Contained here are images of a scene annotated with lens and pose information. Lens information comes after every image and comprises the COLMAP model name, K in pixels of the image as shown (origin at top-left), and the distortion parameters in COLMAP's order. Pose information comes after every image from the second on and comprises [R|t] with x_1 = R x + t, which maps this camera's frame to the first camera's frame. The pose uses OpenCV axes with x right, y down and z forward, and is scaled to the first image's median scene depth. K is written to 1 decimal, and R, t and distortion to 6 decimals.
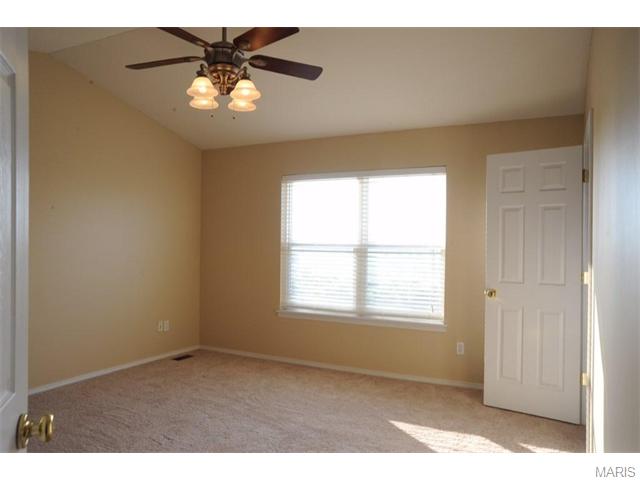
lens RADIAL K [[469.6, 0, 325.0], [0, 469.6, 241.0], [0, 0, 1]] dist [-0.058565, 0.000891]
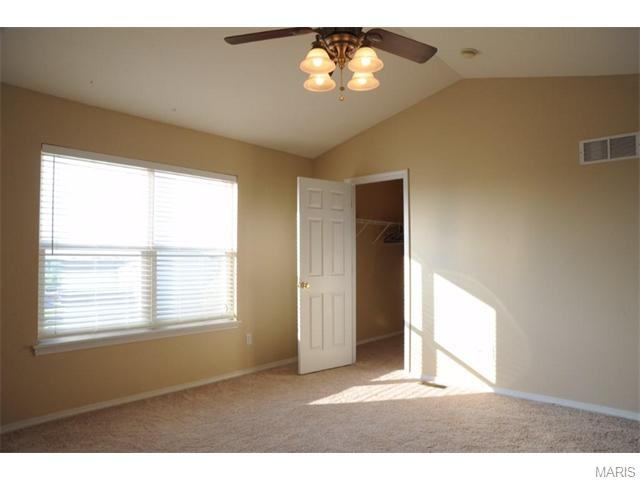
lens RADIAL K [[431.6, 0, 321.2], [0, 431.6, 239.1], [0, 0, 1]] dist [-0.102159, 0.057462]
pose [[0.269215, 0.031546, 0.962563, -0.625511], [0.000444, 0.999459, -0.032880, 0.020106], [-0.963080, 0.009280, 0.269056, 0.514019]]
